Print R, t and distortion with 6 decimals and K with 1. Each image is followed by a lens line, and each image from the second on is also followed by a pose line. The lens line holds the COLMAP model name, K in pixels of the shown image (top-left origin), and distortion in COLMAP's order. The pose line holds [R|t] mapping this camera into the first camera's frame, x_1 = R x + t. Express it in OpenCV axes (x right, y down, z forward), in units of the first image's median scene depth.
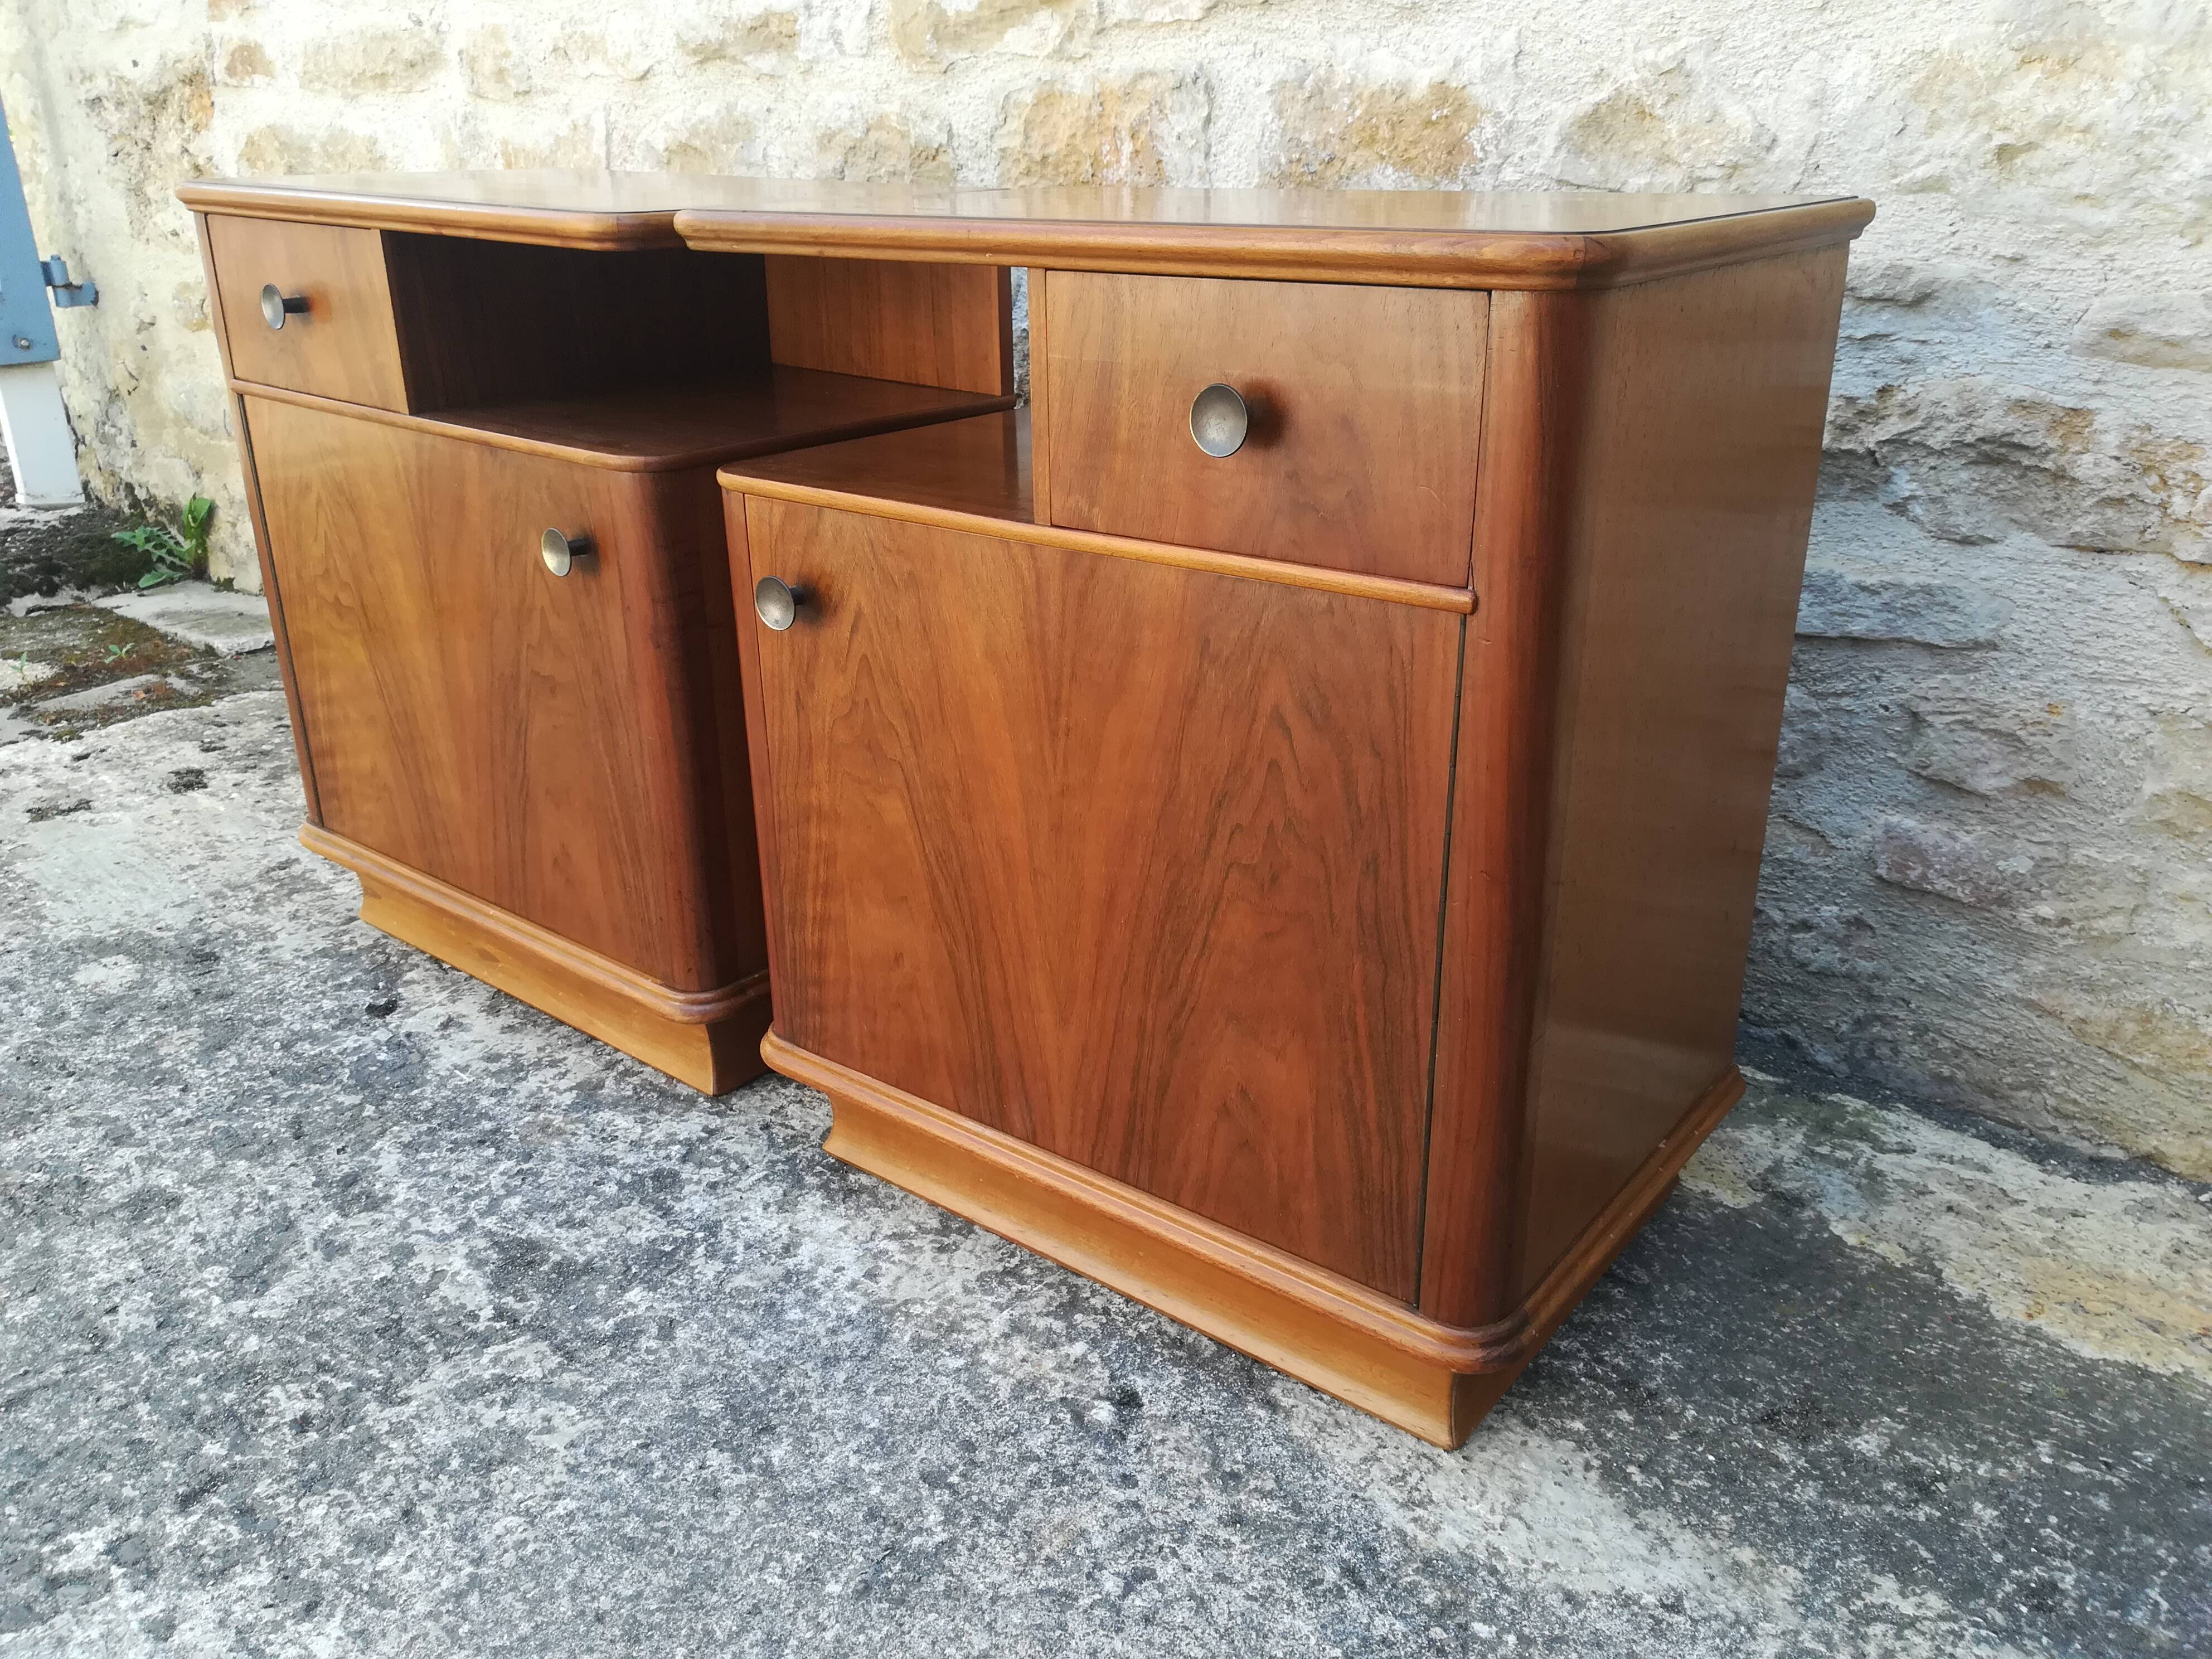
lens RADIAL K [[1721.5, 0, 1114.6], [0, 1721.5, 851.5], [0, 0, 1]] dist [0.043807, -0.069920]
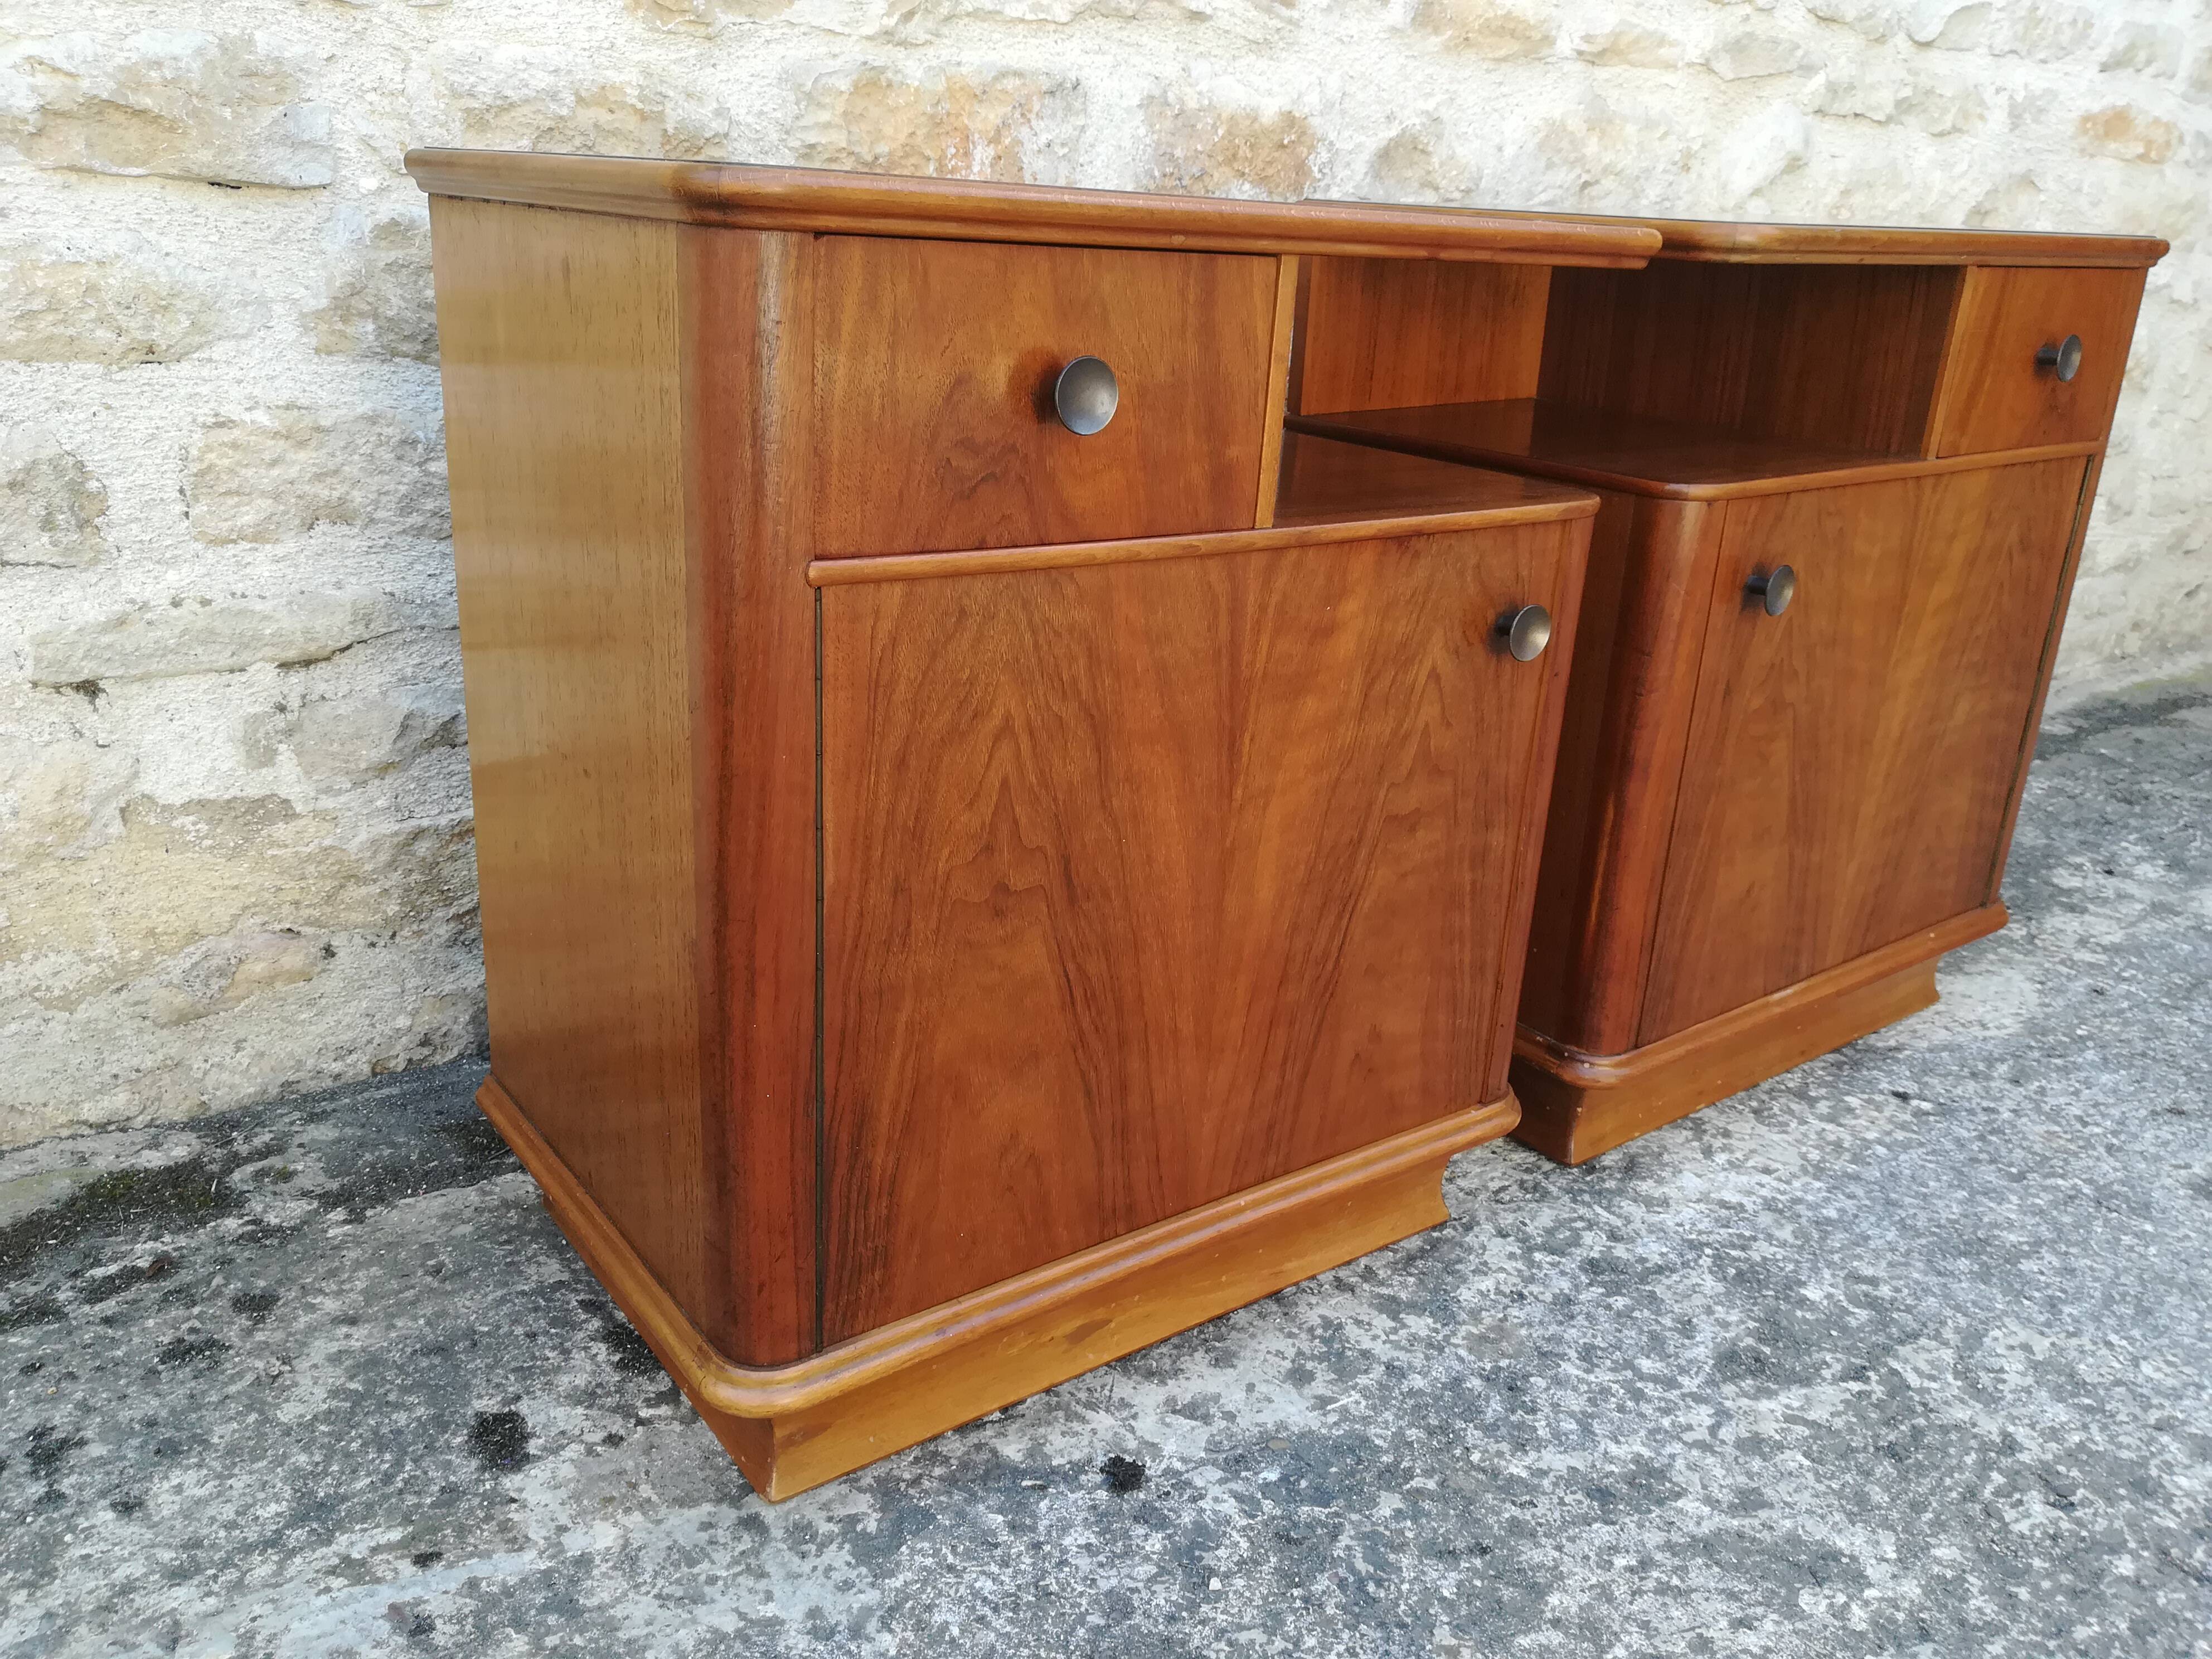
lens RADIAL K [[1732.9, 0, 1111.9], [0, 1732.9, 842.7], [0, 0, 1]] dist [0.048169, -0.075975]
pose [[0.257477, -0.326771, 0.909355, -1.209462], [0.332709, 0.913520, 0.234064, -0.355121], [-0.907199, 0.242285, 0.343930, 0.944936]]
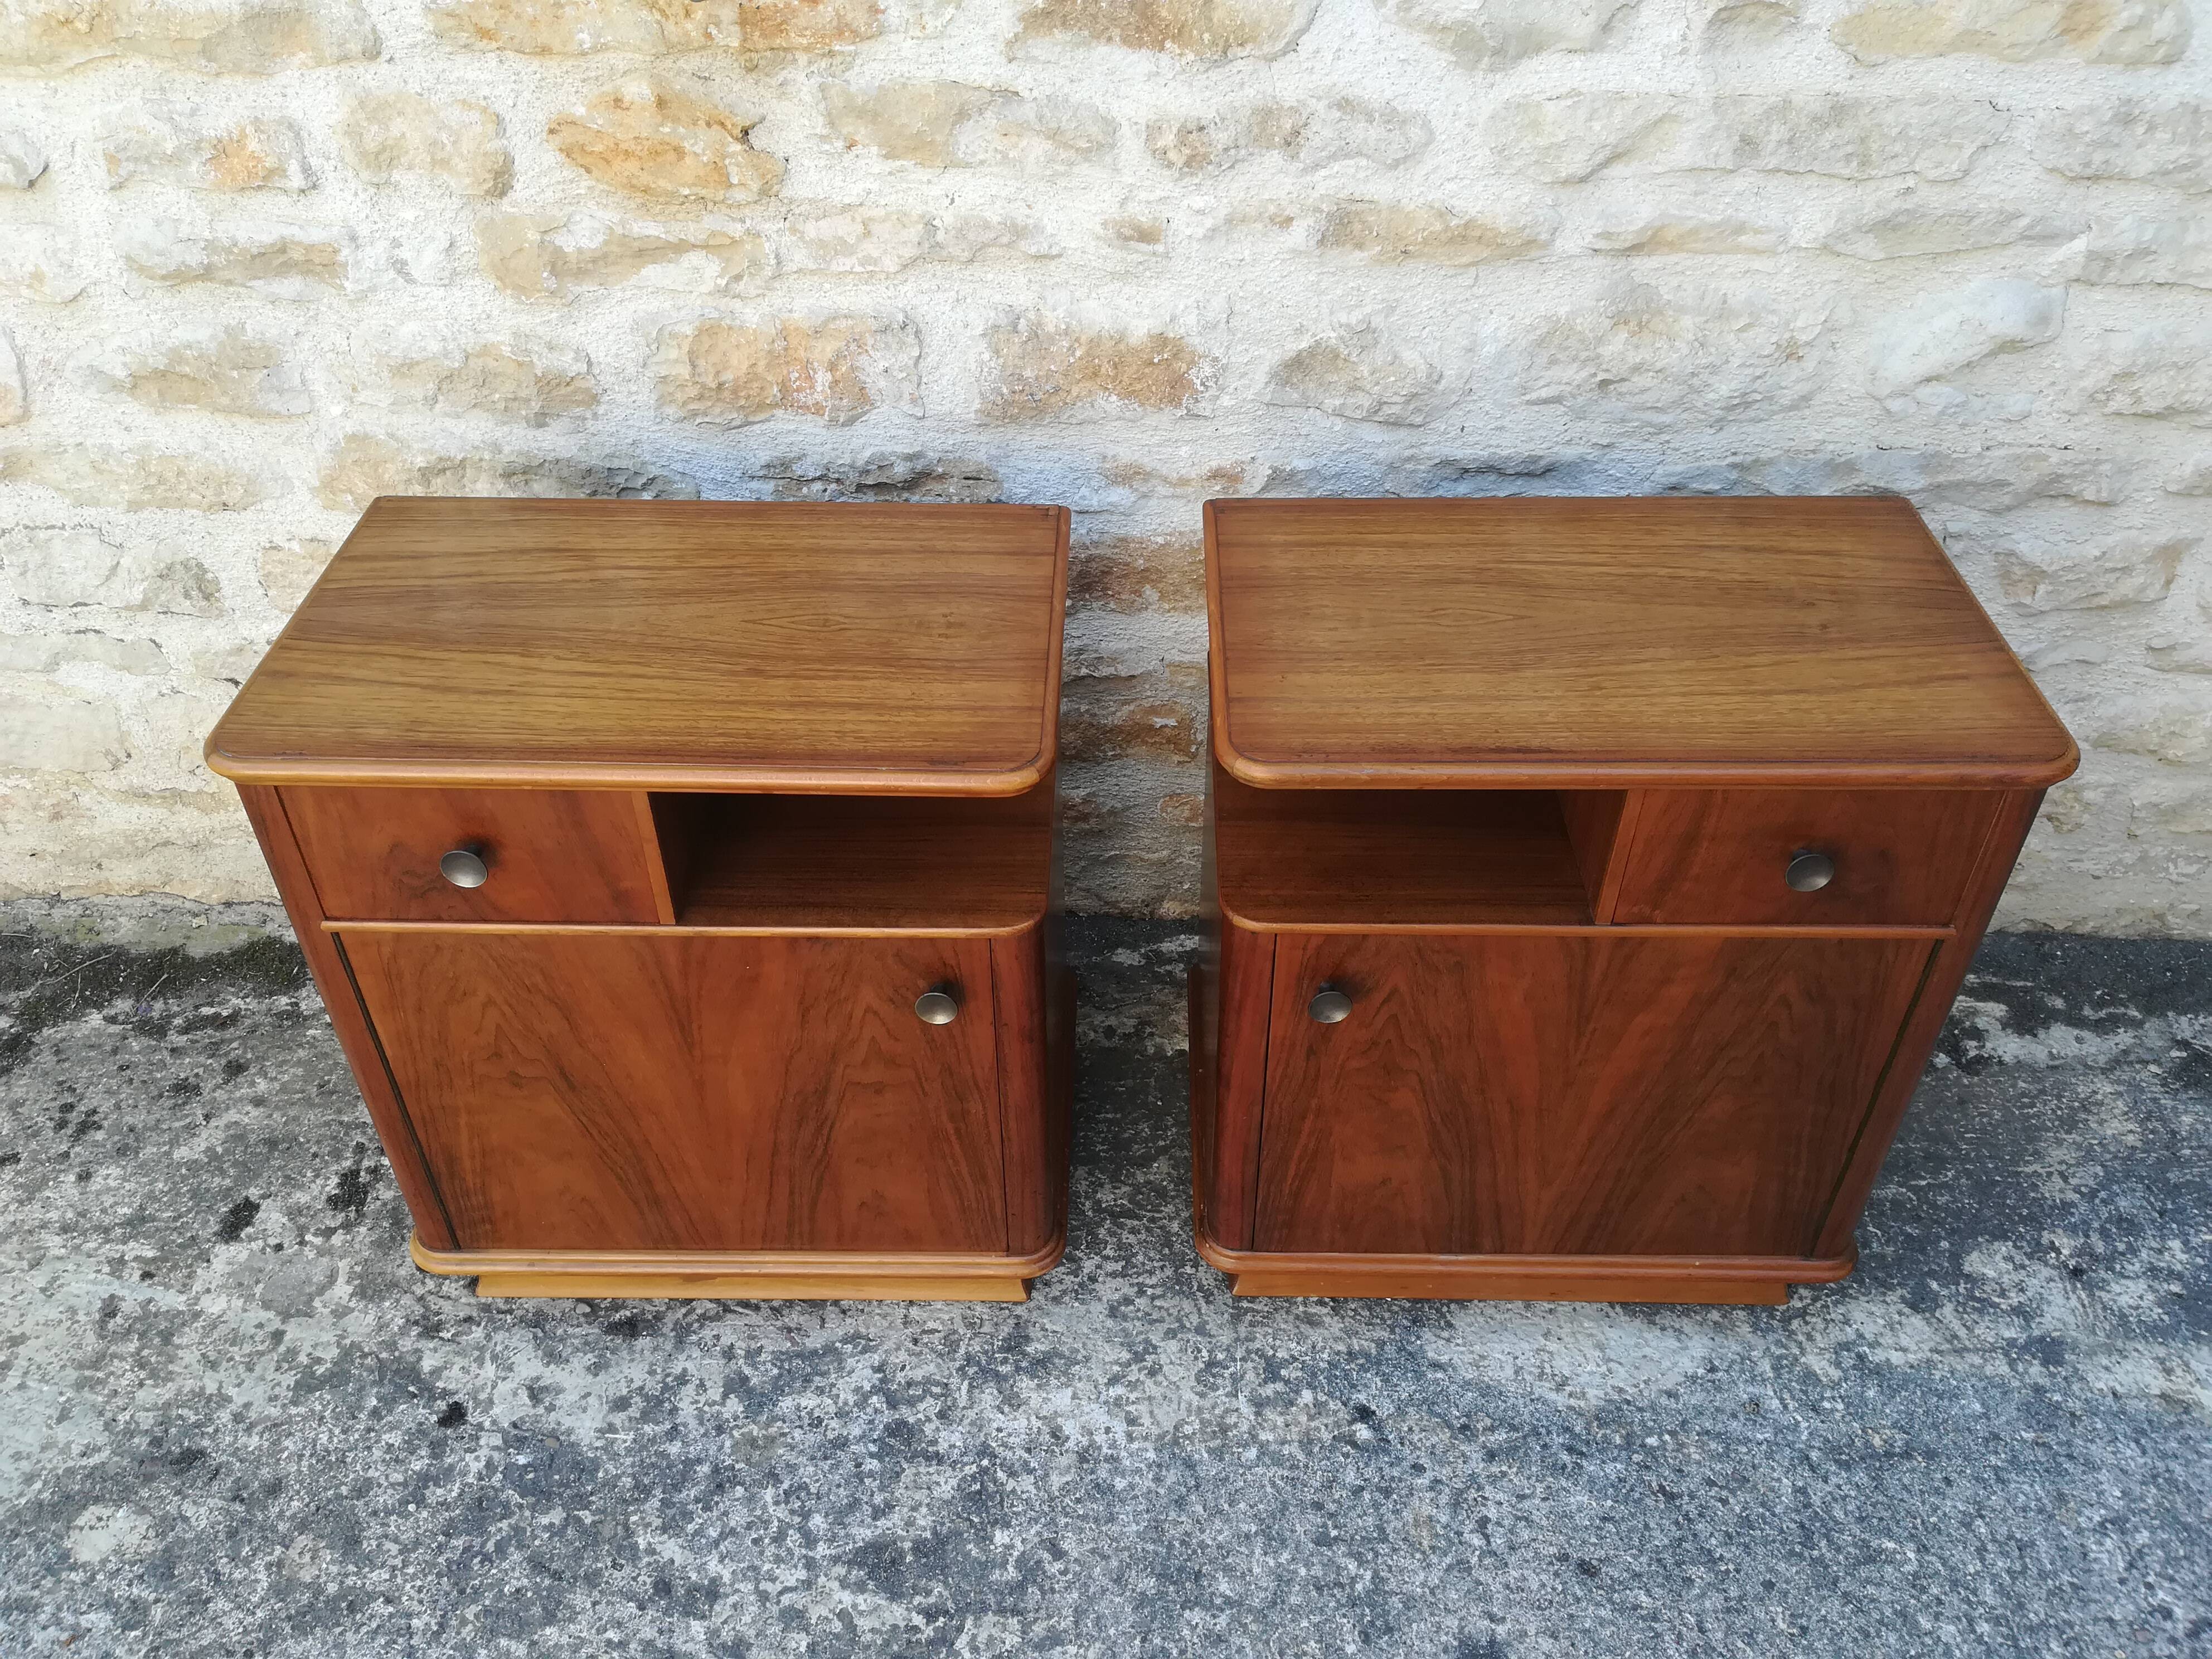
lens RADIAL K [[1717.3, 0, 1107.9], [0, 1717.3, 844.7], [0, 0, 1]] dist [0.053469, -0.076404]
pose [[0.790986, -0.389246, 0.472047, -0.610582], [0.237060, 0.906240, 0.350046, -0.627450], [-0.564042, -0.164978, 0.809098, 0.007328]]
